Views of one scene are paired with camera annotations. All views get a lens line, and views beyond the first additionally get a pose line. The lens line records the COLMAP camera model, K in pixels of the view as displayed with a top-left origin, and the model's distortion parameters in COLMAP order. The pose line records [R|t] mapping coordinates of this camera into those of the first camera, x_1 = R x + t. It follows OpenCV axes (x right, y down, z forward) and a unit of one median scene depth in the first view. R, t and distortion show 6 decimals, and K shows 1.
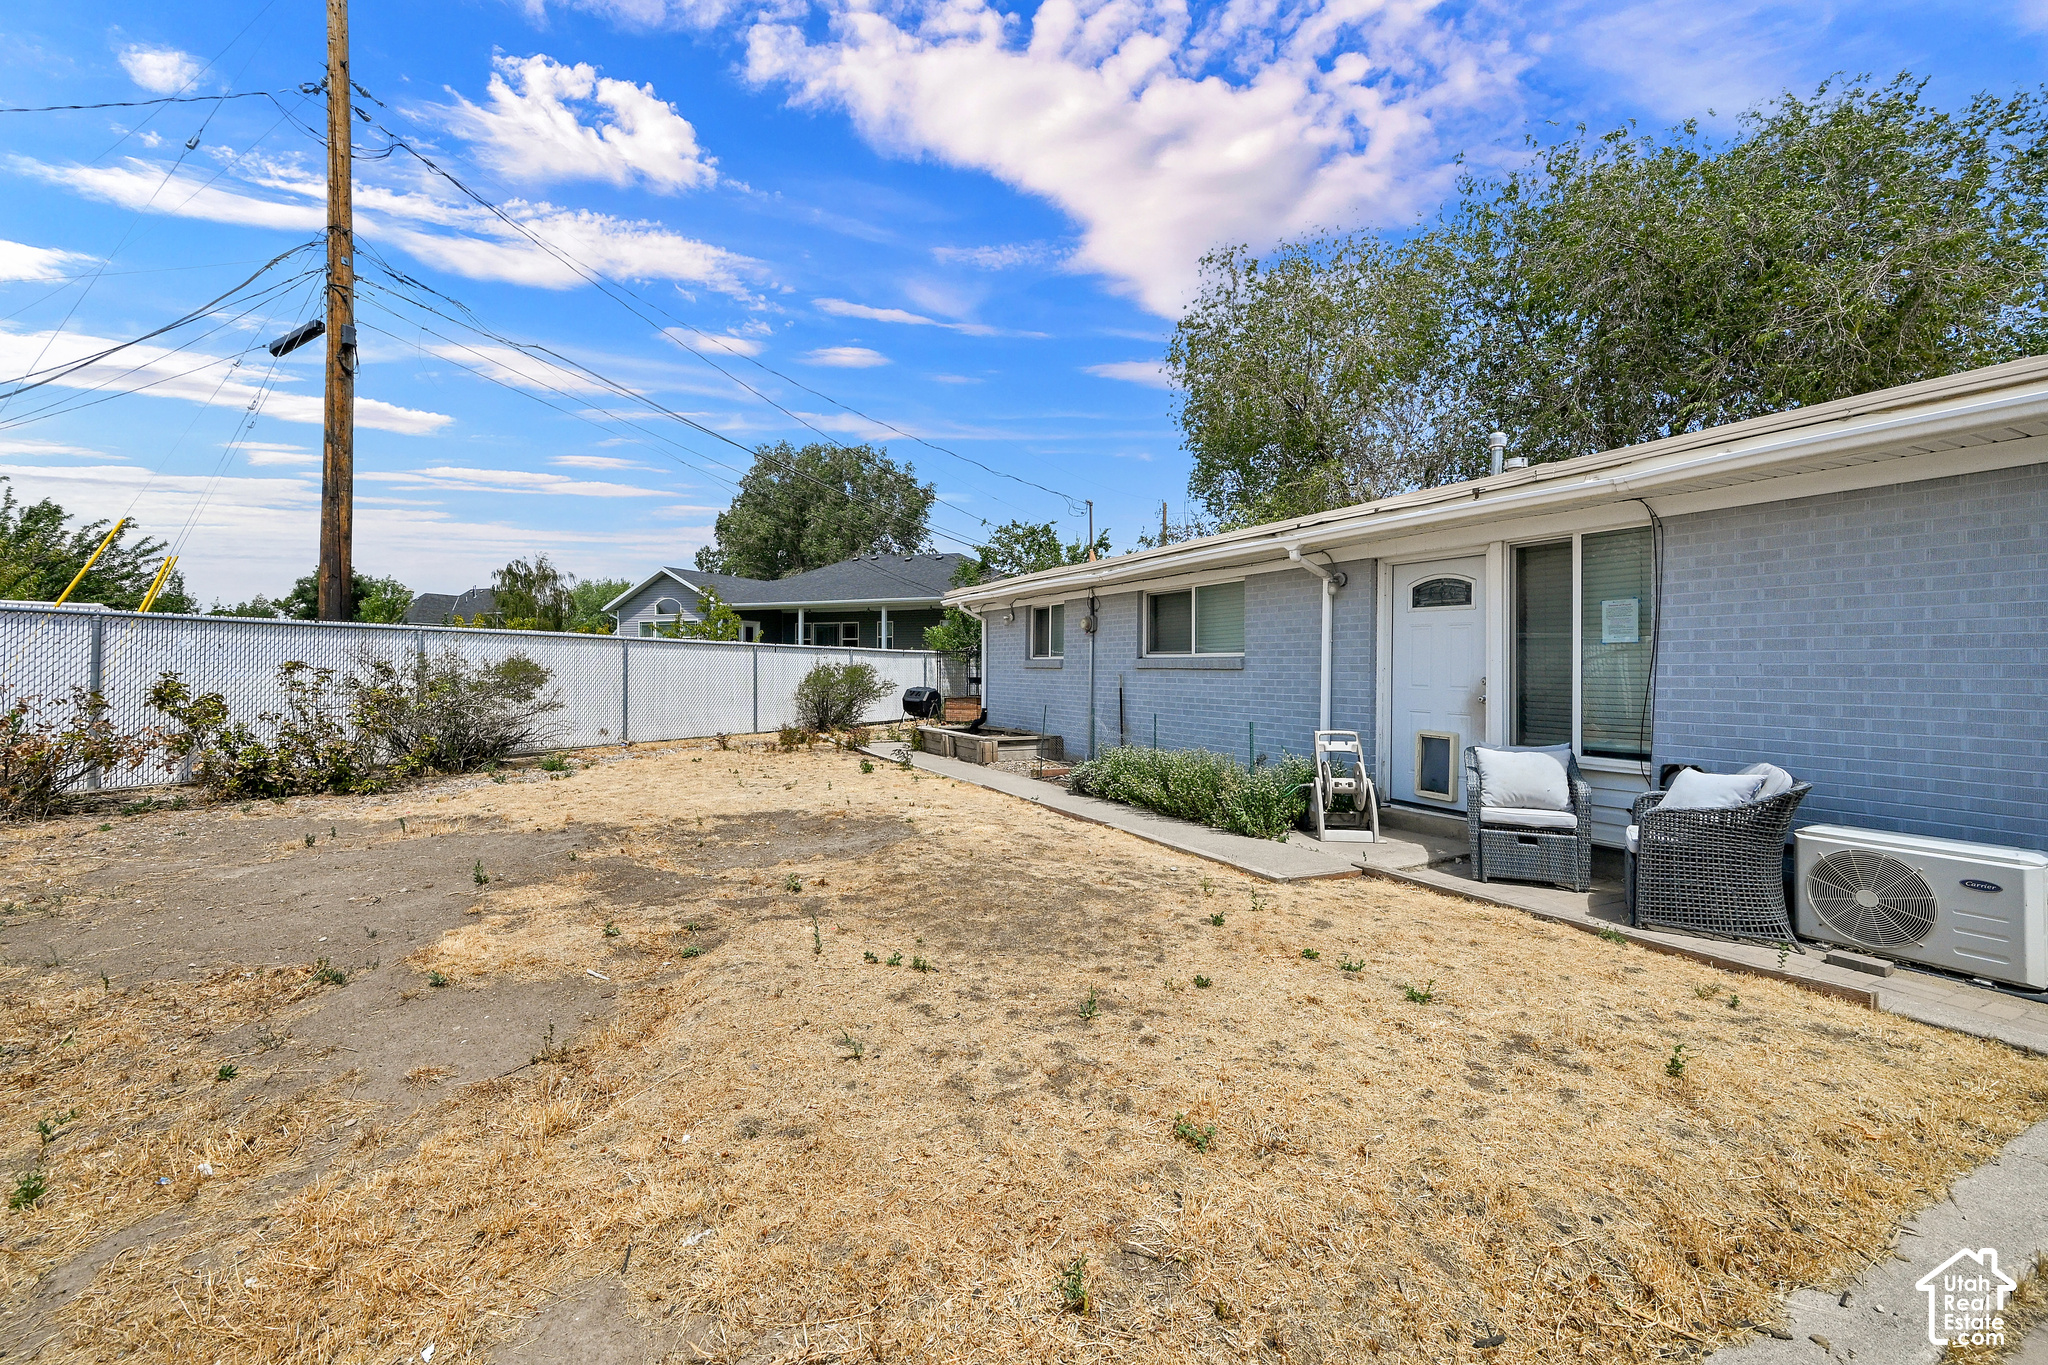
lens RADIAL K [[836.9, 0, 1030.8], [0, 836.9, 661.5], [0, 0, 1]] dist [0.001211, 0.000414]
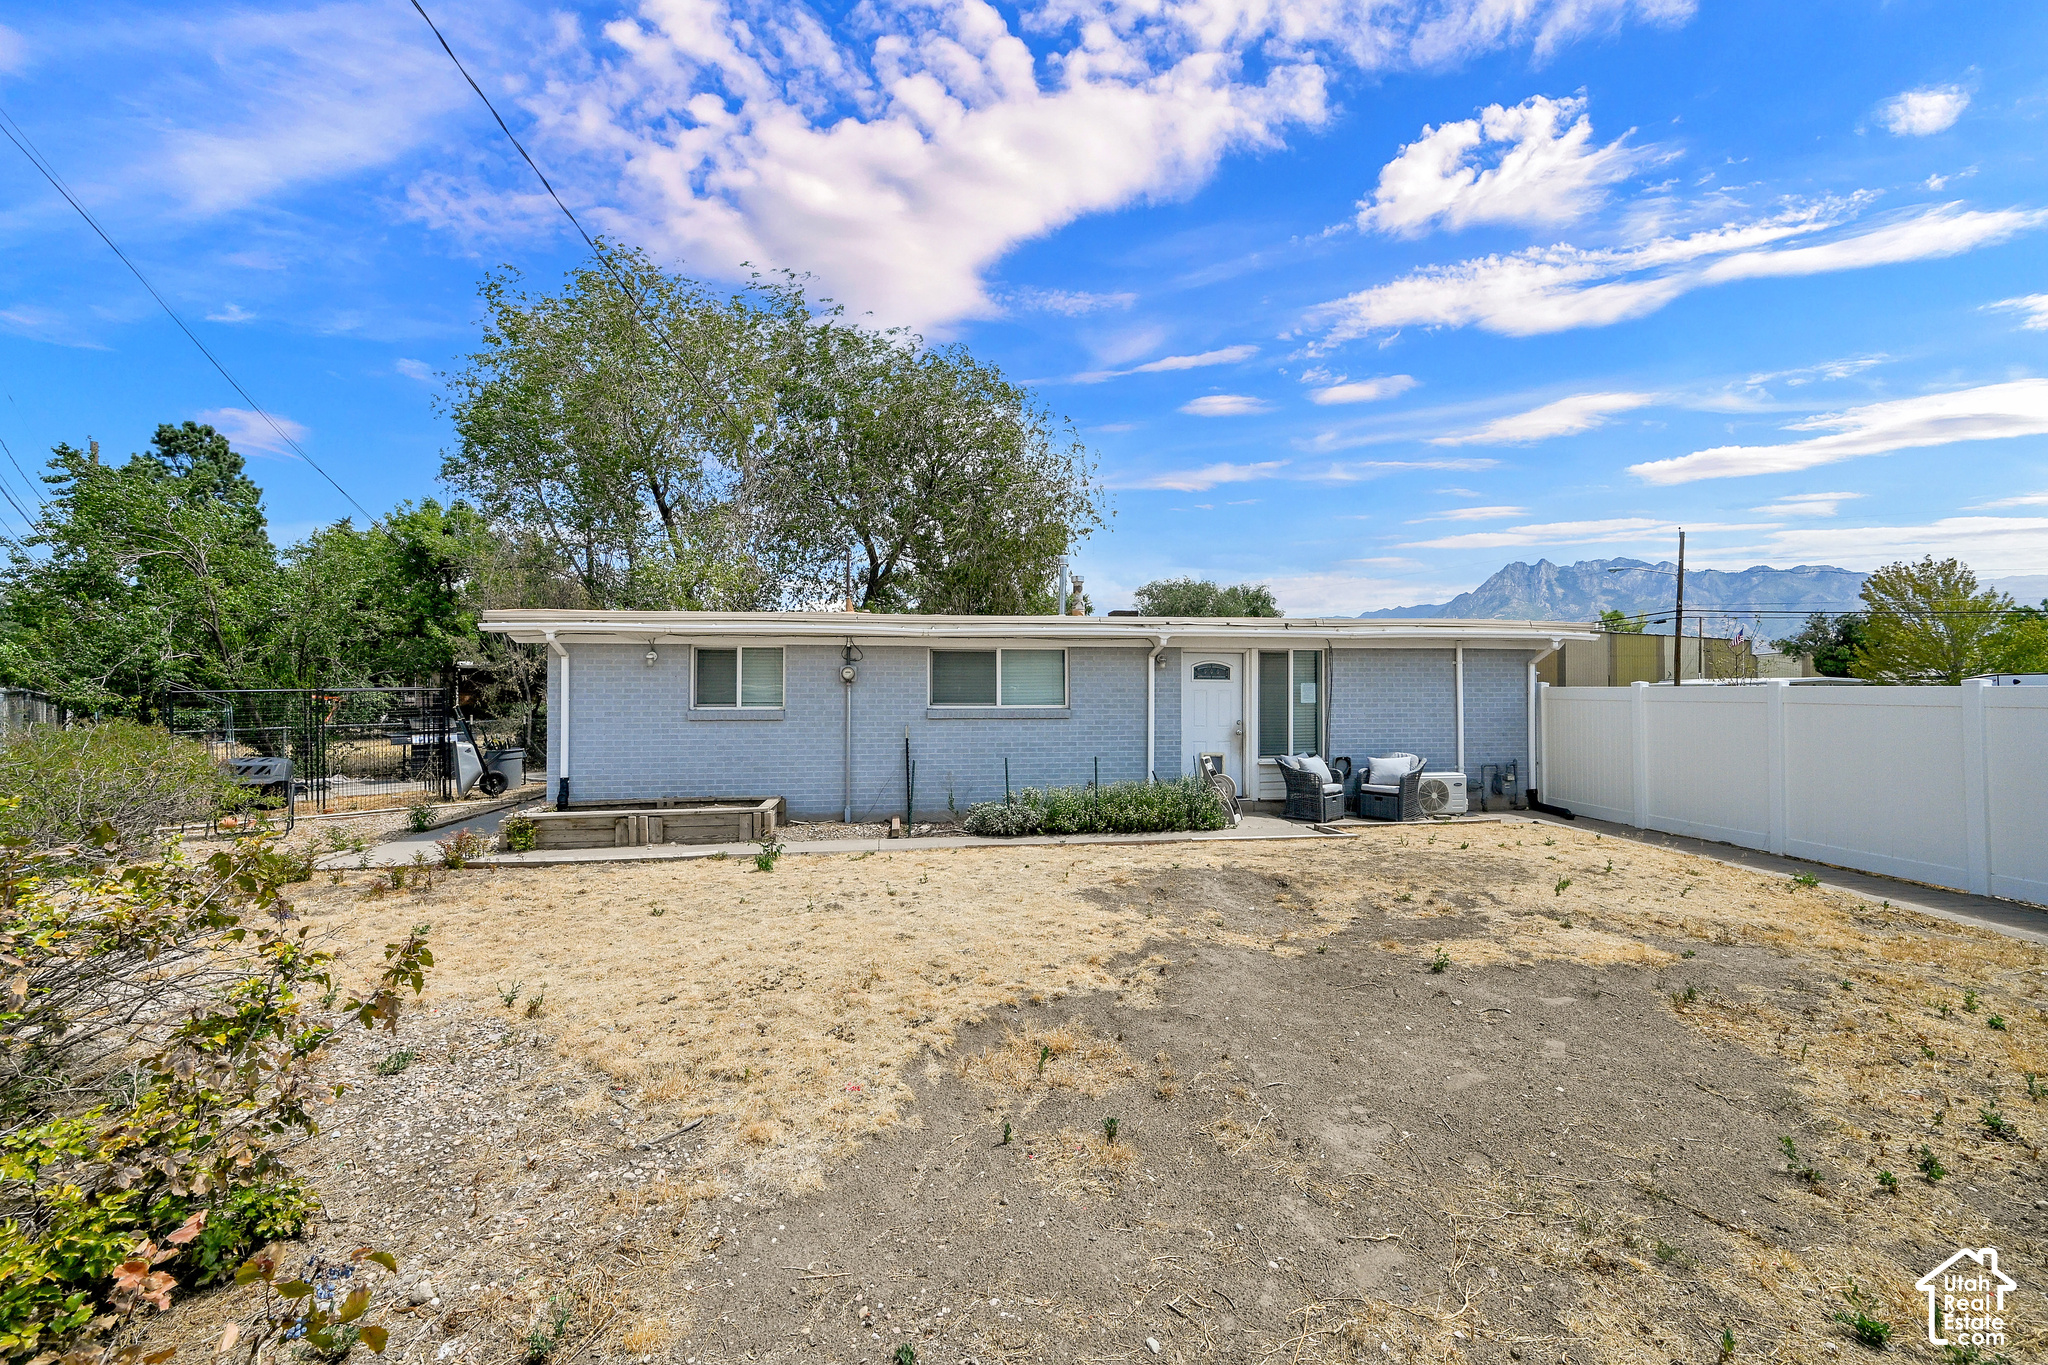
lens RADIAL K [[836.9, 0, 1030.8], [0, 836.9, 661.5], [0, 0, 1]] dist [0.001211, 0.000414]
pose [[0.316578, 0.019733, 0.948361, -1.290317], [-0.005254, 0.999805, -0.019050, -0.069848], [-0.948552, 0.001048, 0.316620, 0.830604]]
